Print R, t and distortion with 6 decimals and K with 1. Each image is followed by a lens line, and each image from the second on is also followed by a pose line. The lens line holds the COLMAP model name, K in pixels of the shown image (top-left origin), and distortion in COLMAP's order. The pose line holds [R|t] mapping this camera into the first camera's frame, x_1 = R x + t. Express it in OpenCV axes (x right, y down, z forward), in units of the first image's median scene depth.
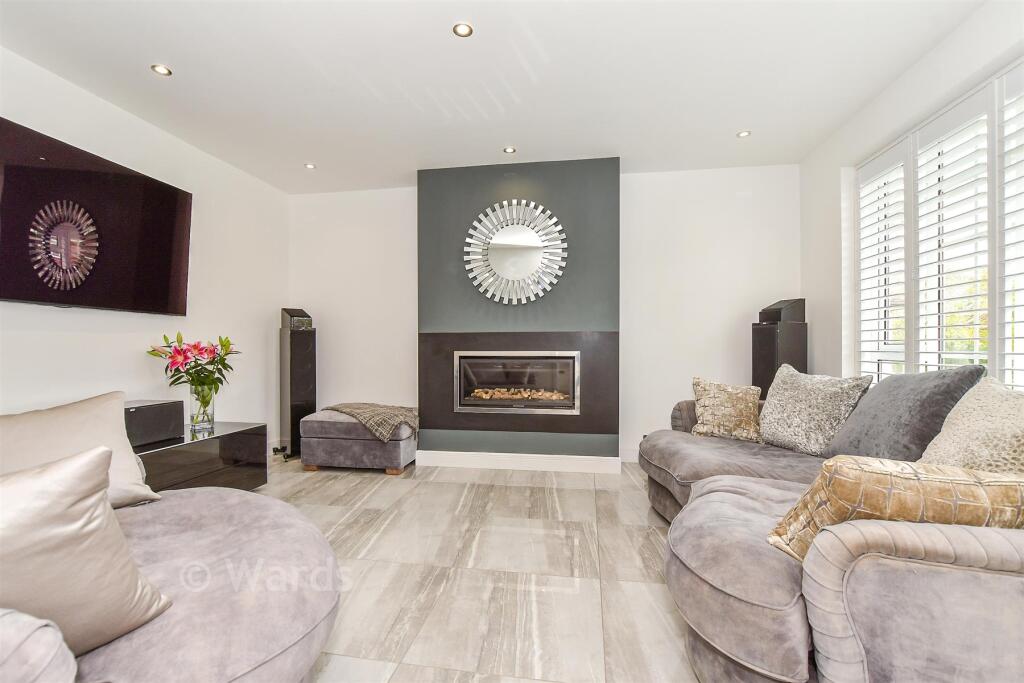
lens RADIAL K [[470.9, 0, 510.1], [0, 470.9, 352.4], [0, 0, 1]] dist [-0.021438, -0.000003]
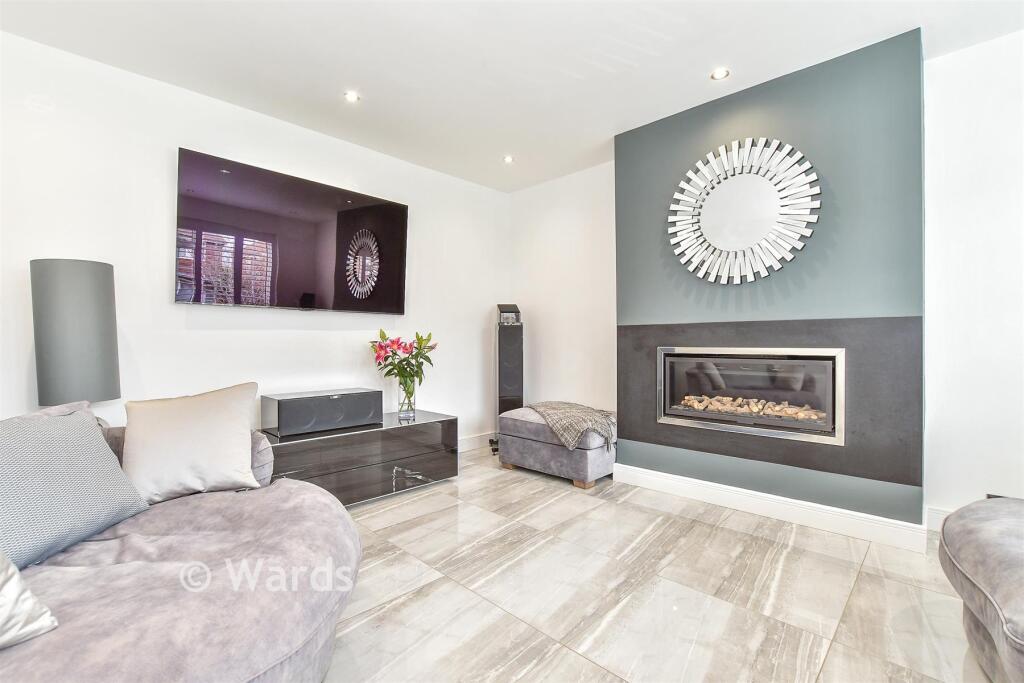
lens RADIAL K [[456.8, 0, 512.0], [0, 456.8, 341.5], [0, 0, 1]] dist [-0.024583, 0.005677]
pose [[0.812435, -0.001735, -0.583049, 0.139229], [-0.005095, 0.999936, -0.010075, -0.003196], [0.583029, 0.011156, 0.812375, 0.226519]]
